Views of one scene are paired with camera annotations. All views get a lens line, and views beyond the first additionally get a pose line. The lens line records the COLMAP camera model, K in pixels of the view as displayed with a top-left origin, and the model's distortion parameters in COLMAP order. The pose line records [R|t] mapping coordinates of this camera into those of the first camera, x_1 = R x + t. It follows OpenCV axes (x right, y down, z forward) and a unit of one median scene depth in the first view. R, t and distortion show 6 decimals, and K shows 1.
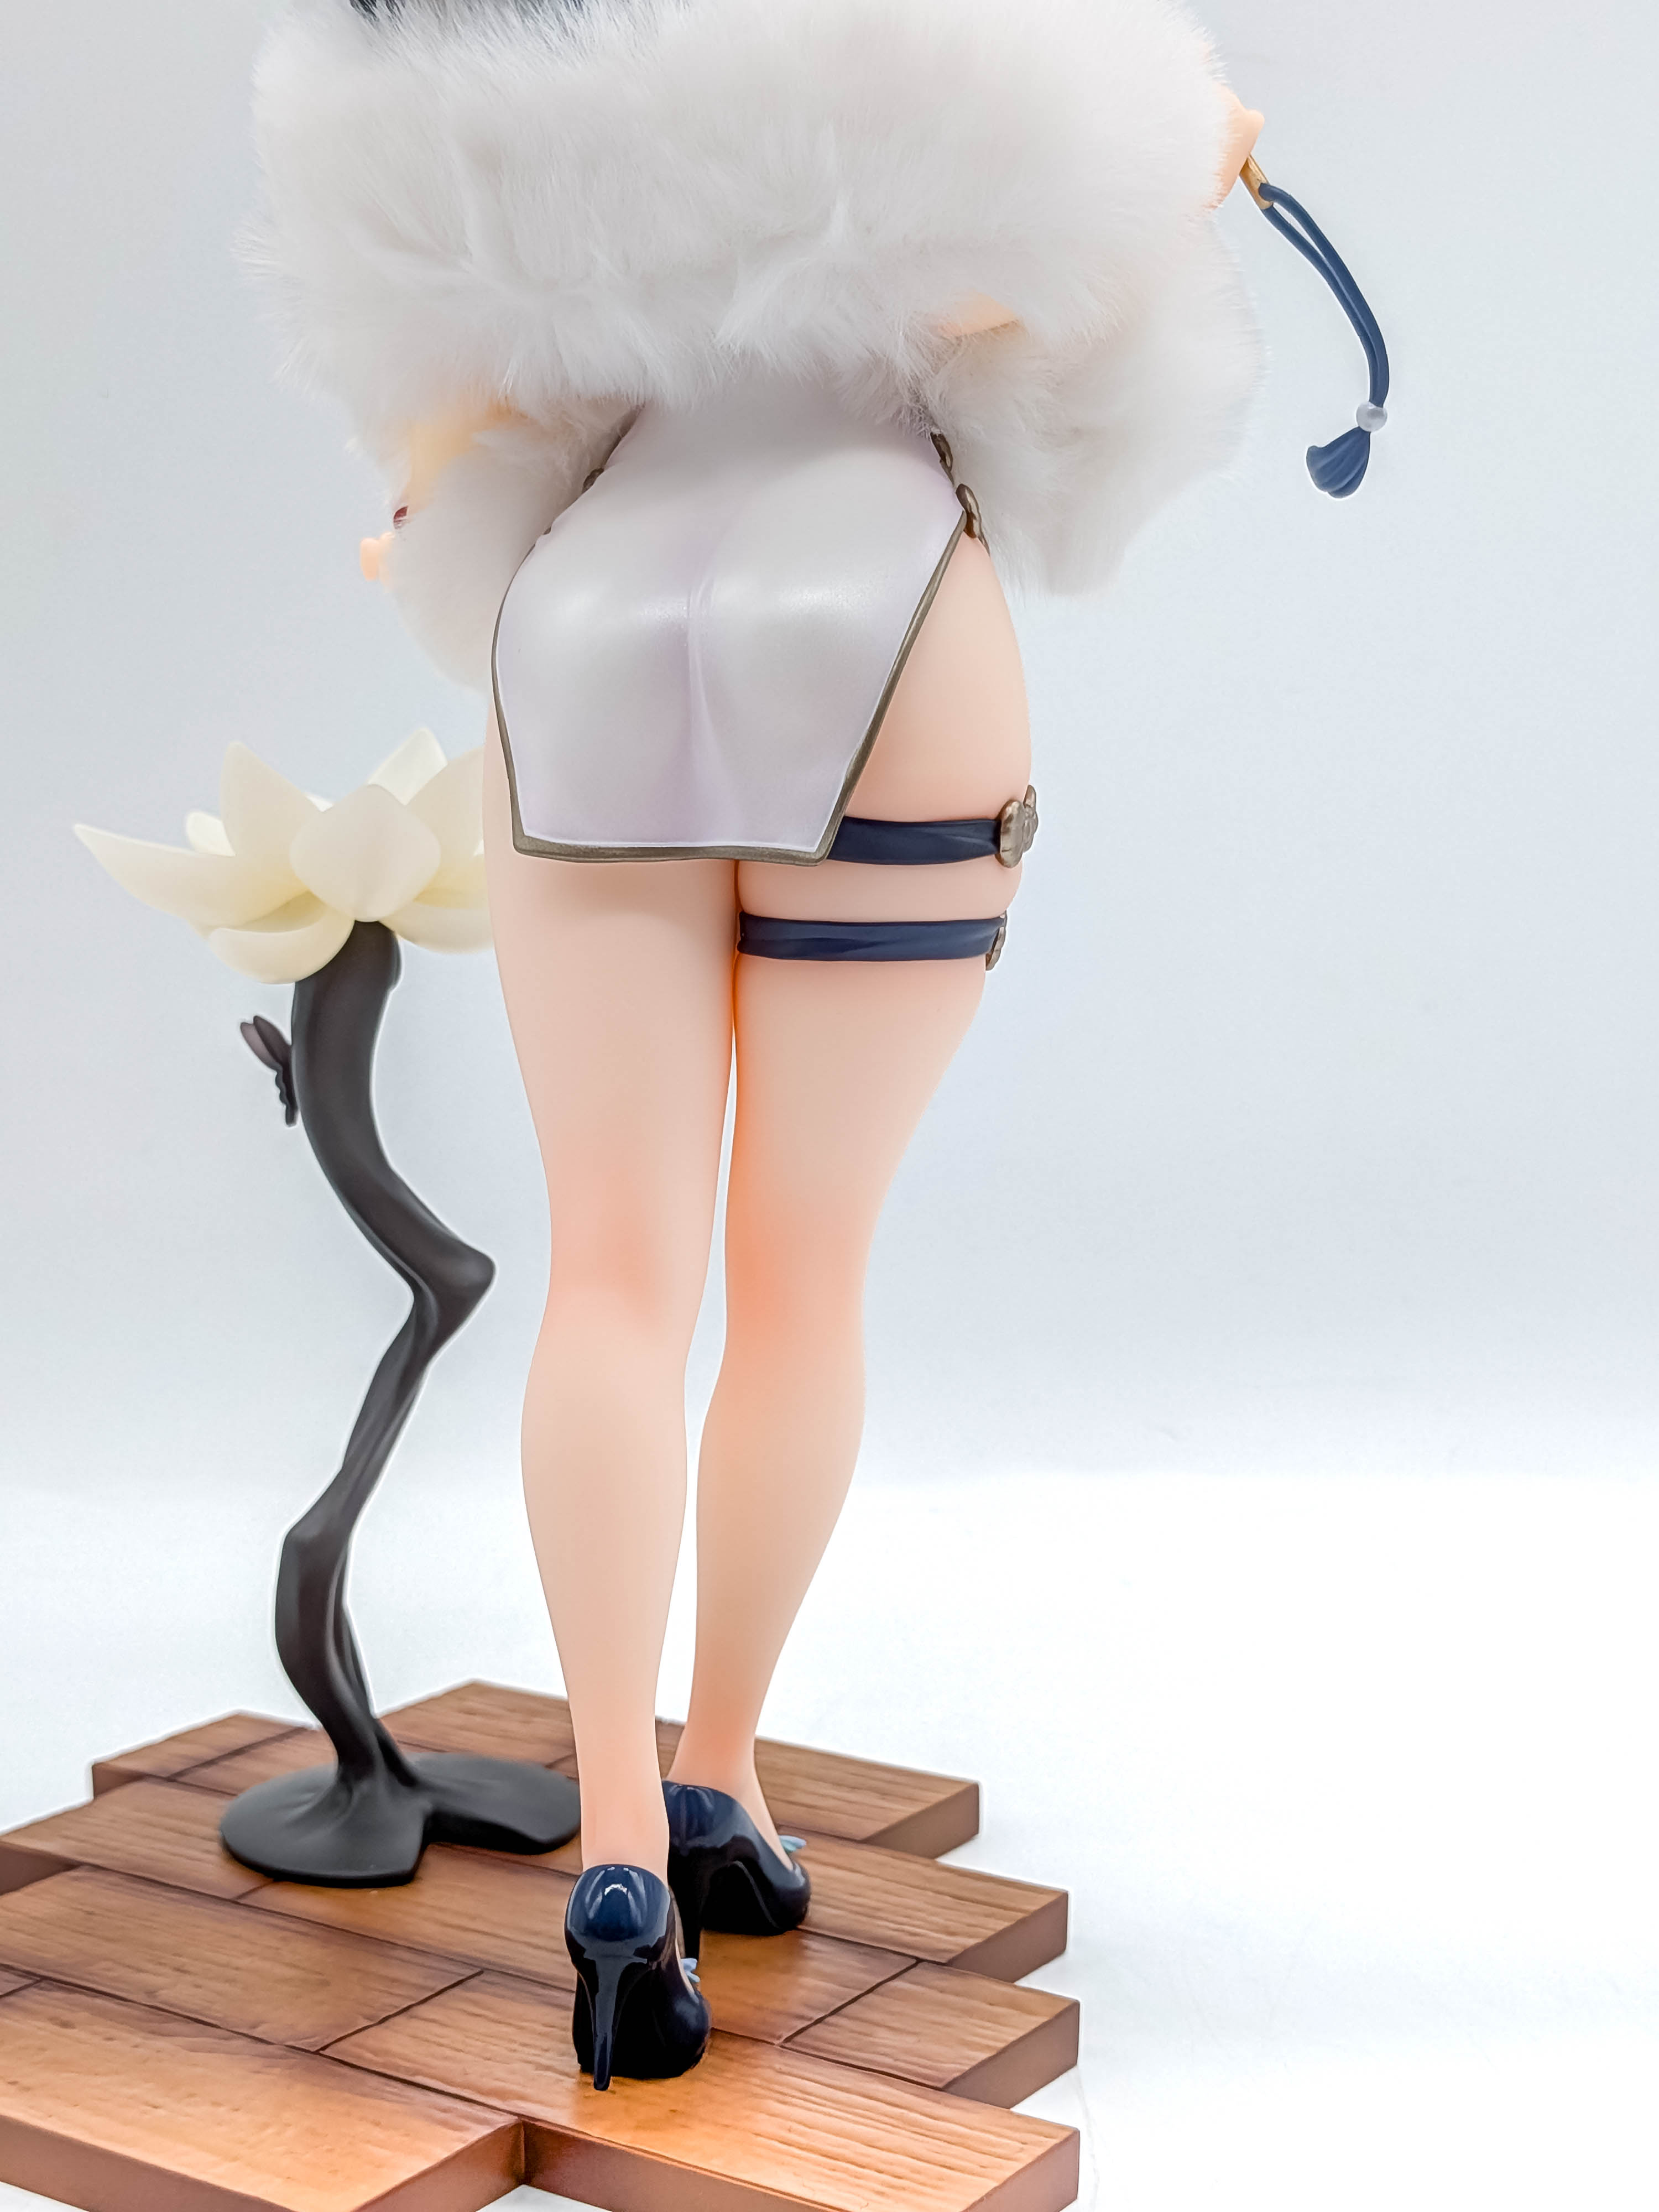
lens RADIAL K [[3341.0, 0, 877.3], [0, 3341.0, 1125.4], [0, 0, 1]] dist [0.079453, 0.000000]
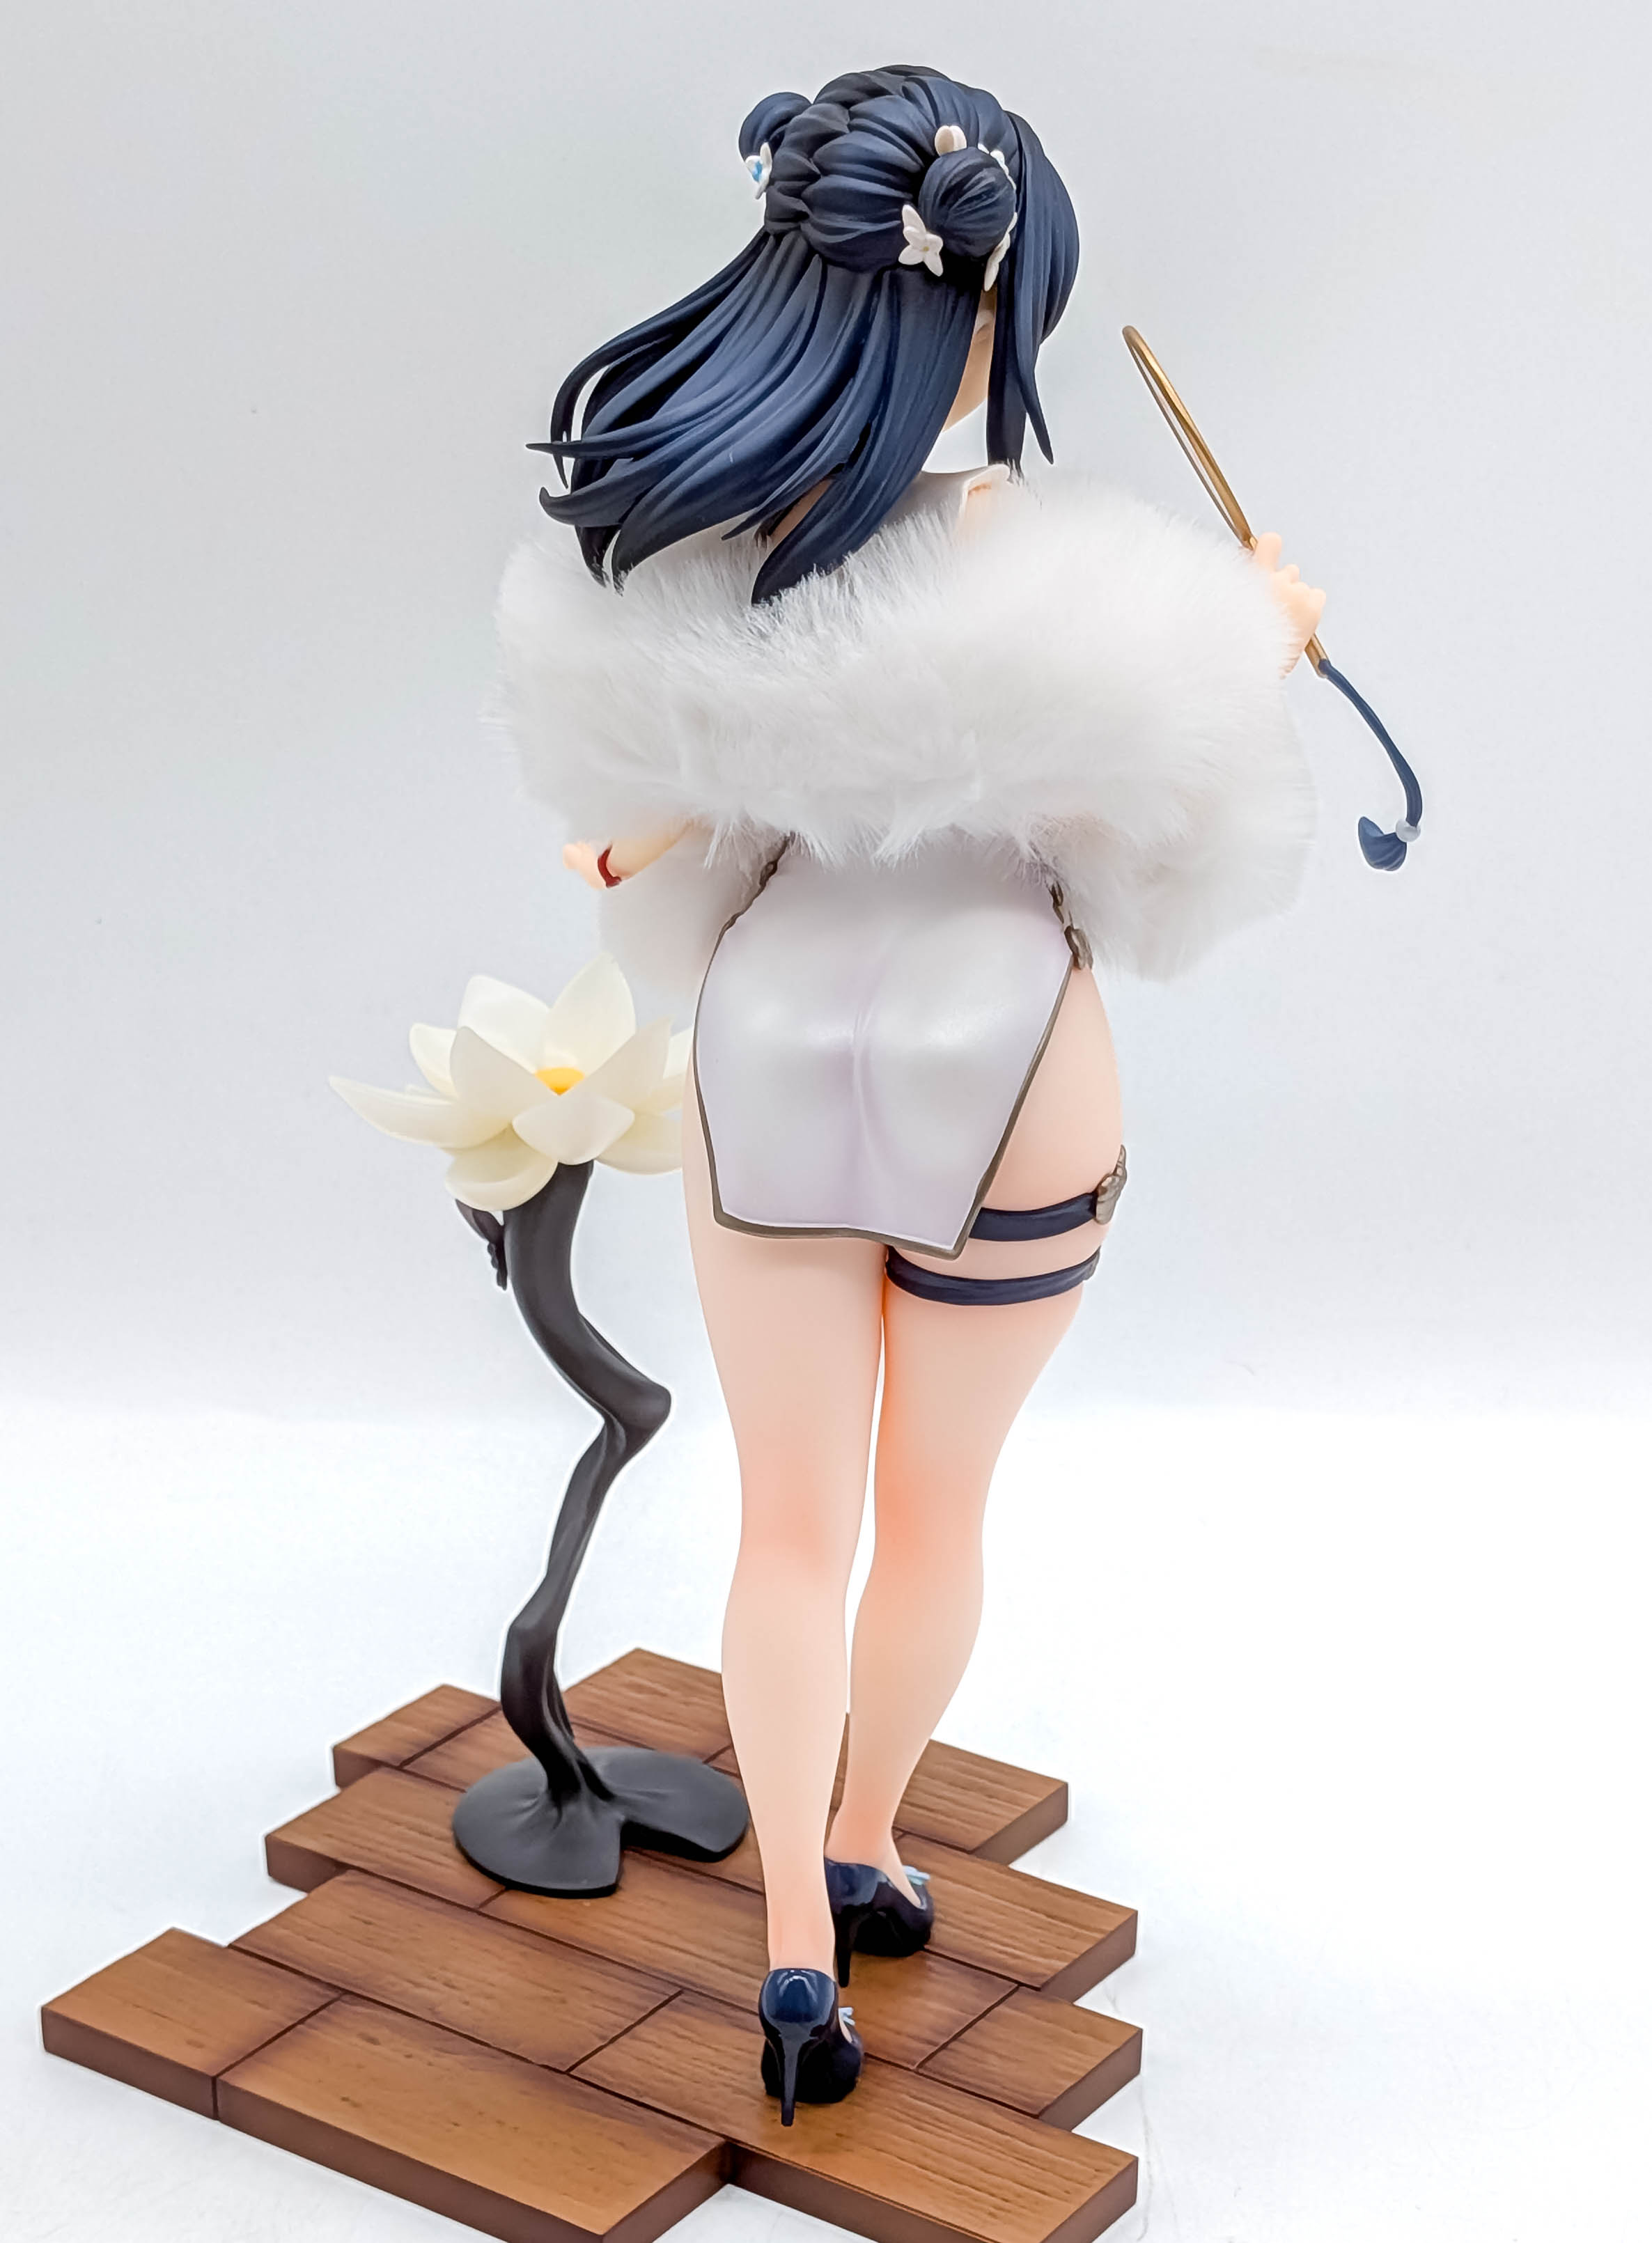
lens RADIAL K [[4139.4, 0, 861.0], [0, 4139.4, 1271.7], [0, 0, 1]] dist [0.094022, 0.000000]
pose [[0.999805, 0.007523, -0.018246, -0.023490], [-0.002999, 0.971678, 0.236291, -0.429765], [0.019507, -0.236190, 0.971511, -0.527830]]
